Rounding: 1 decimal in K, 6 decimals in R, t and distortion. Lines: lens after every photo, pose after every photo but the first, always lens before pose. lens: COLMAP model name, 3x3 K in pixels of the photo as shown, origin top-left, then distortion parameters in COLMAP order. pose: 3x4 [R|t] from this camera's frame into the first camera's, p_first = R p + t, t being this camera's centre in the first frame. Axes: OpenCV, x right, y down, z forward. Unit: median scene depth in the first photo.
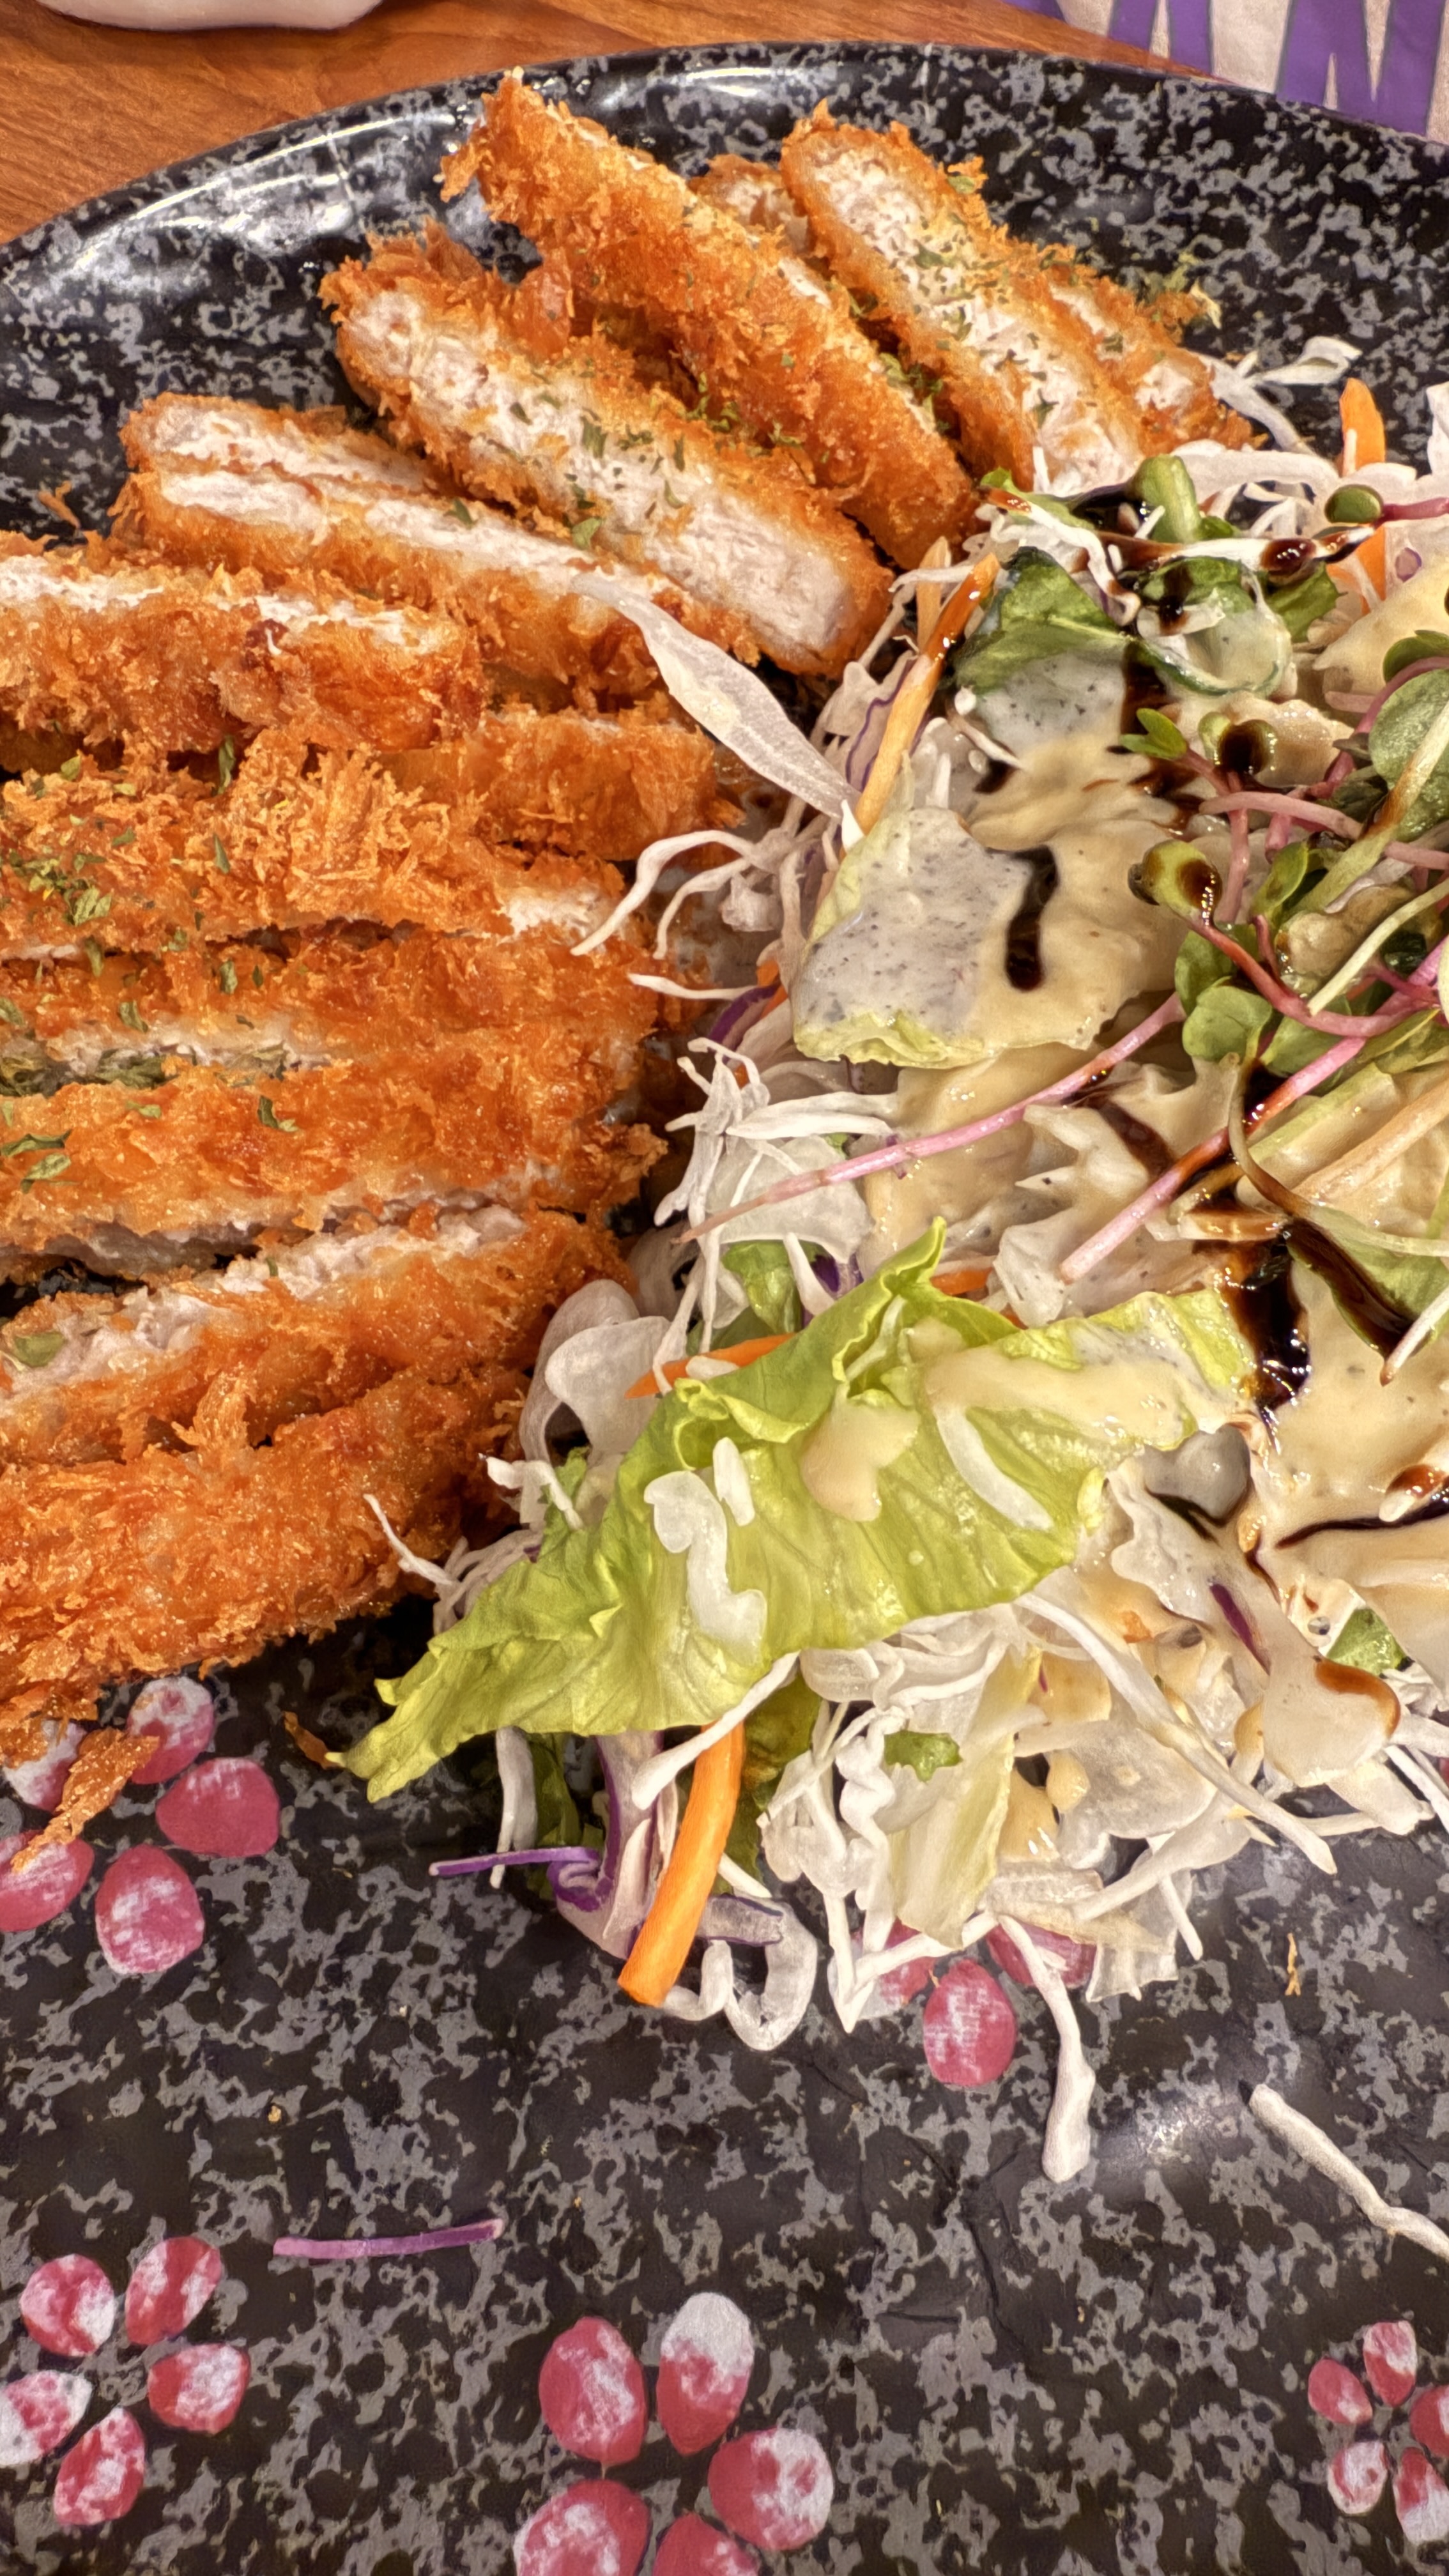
lens RADIAL K [[1798.5, 0, 725.6], [0, 1798.5, 1289.6], [0, 0, 1]] dist [0.000962, 0.000264]
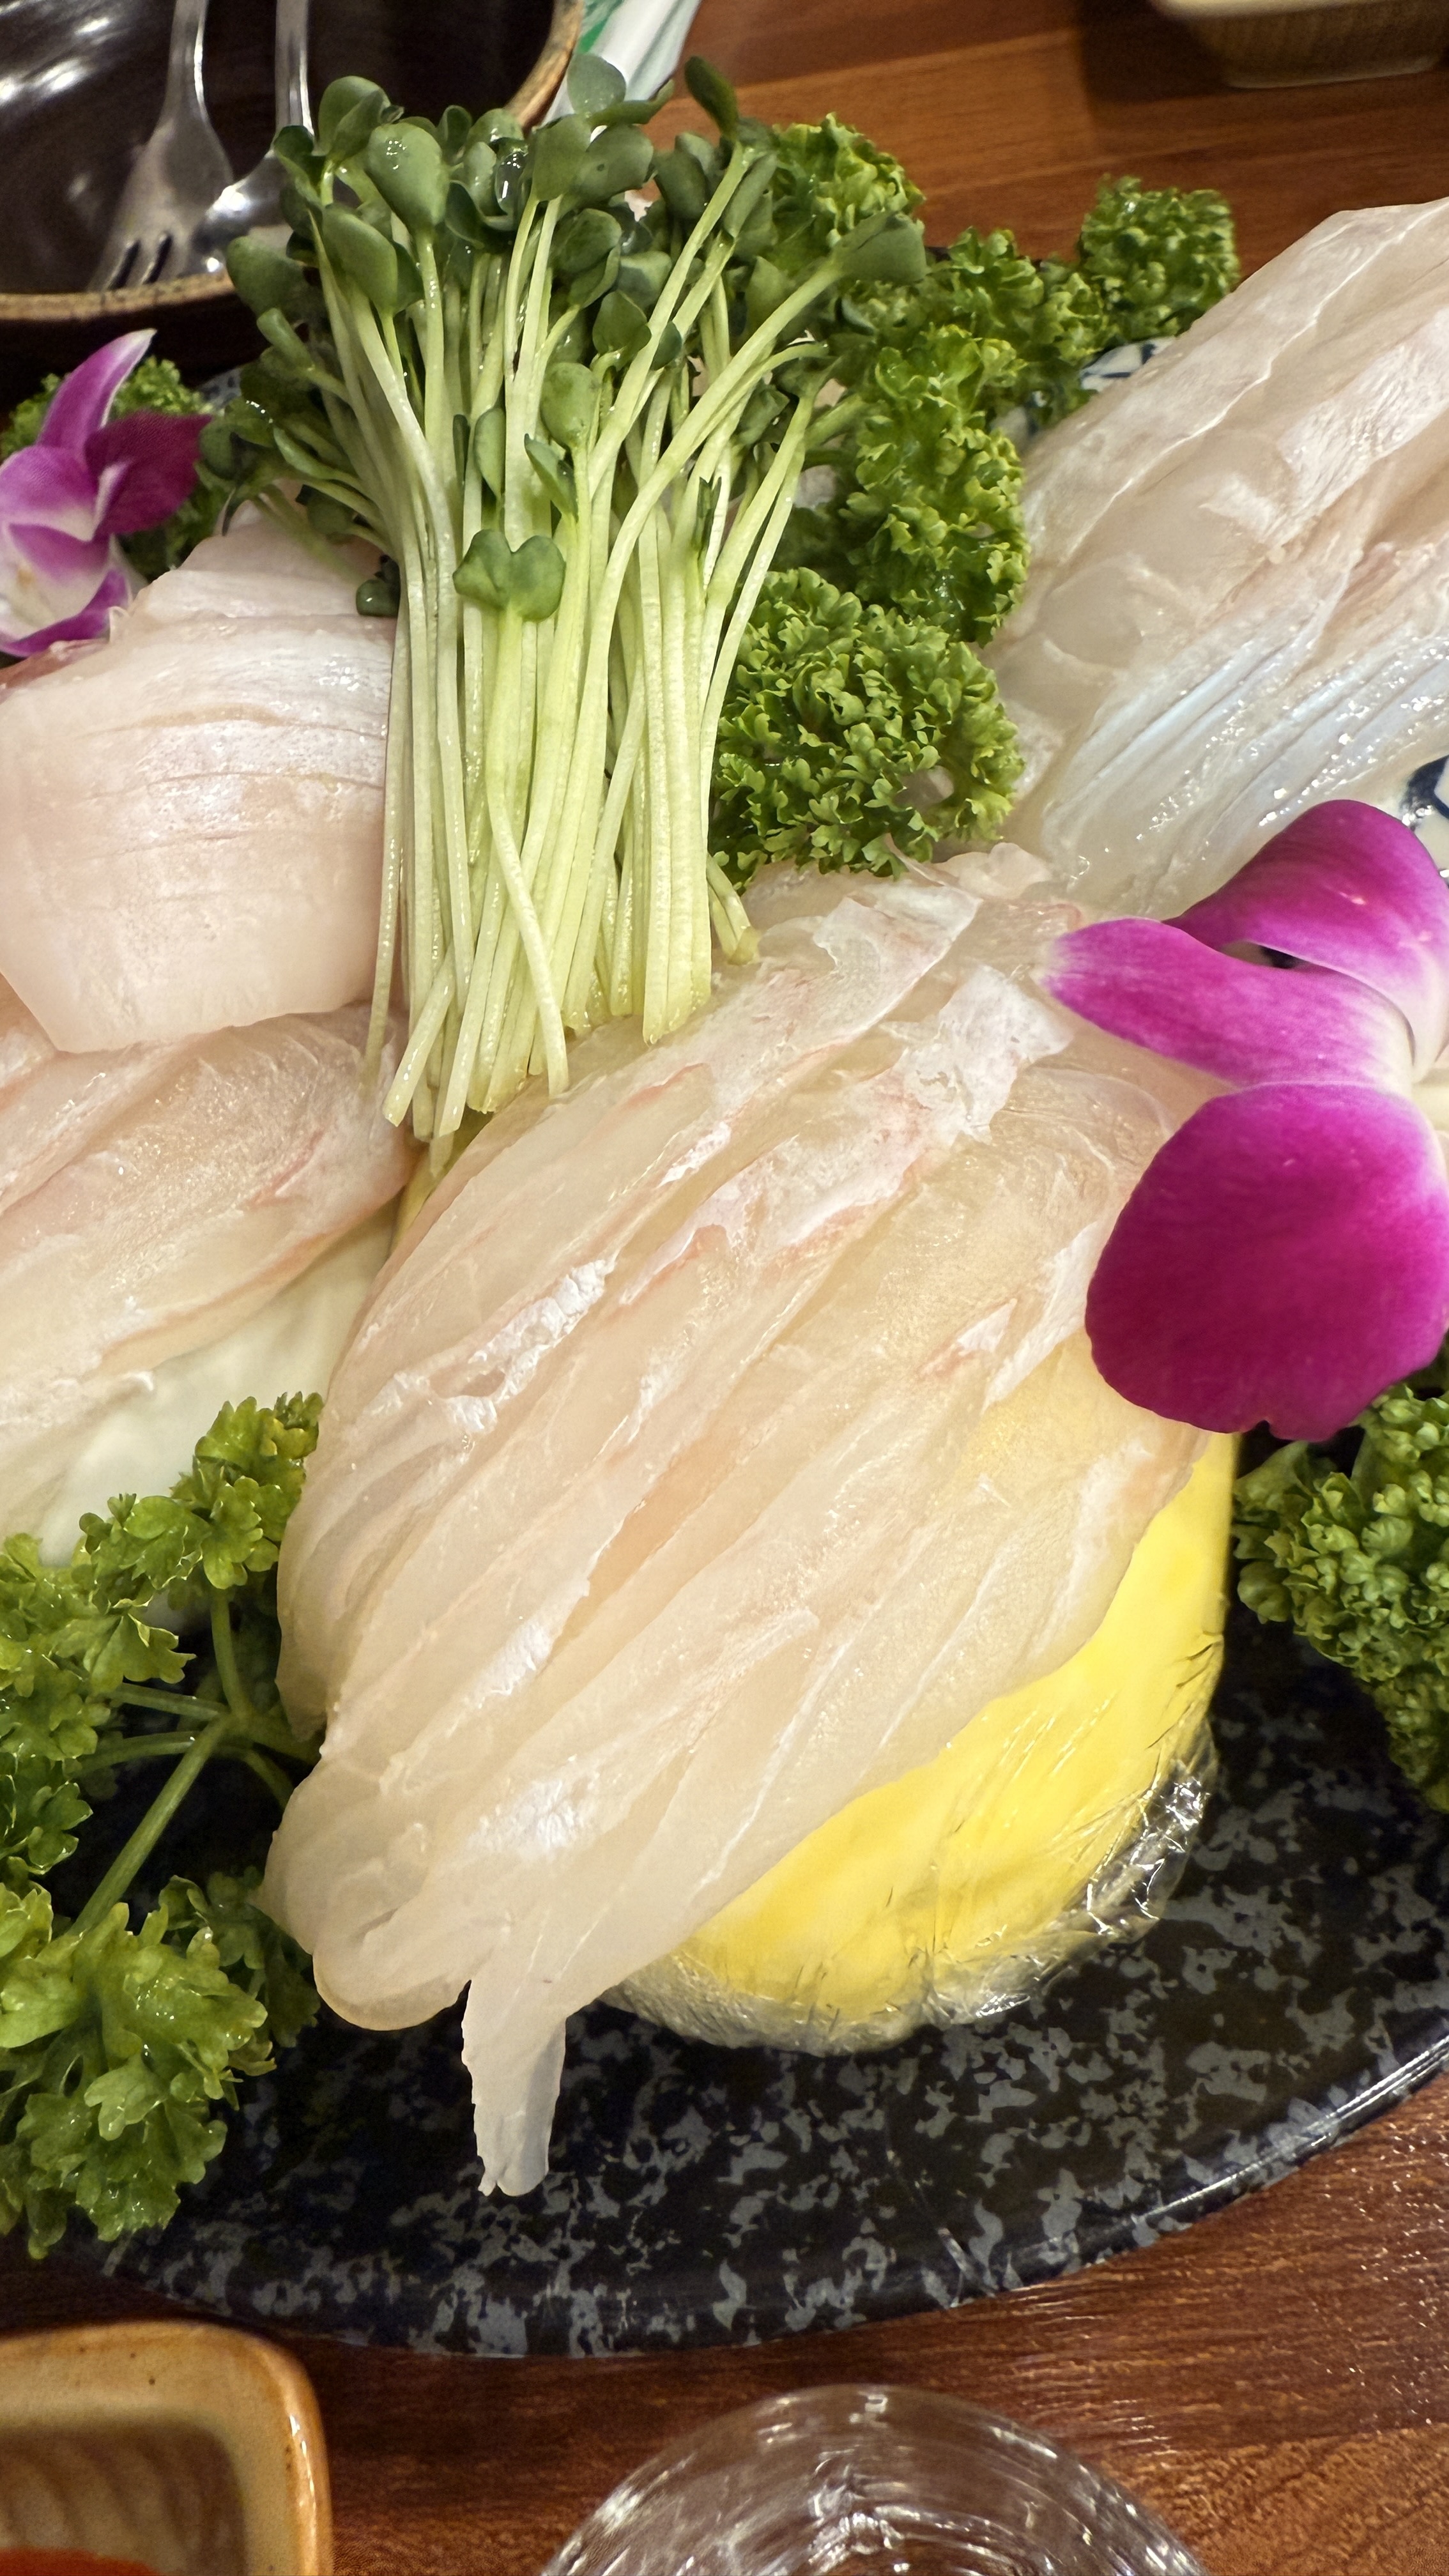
lens RADIAL K [[1798.5, 0, 724.9], [0, 1798.5, 1286.4], [0, 0, 1]] dist [0.000962, 0.000264]
pose [[-0.598322, 0.627608, -0.498115, 0.575440], [-0.647093, -0.011867, 0.762319, -0.865519], [0.472527, 0.778439, 0.413221, 0.487267]]
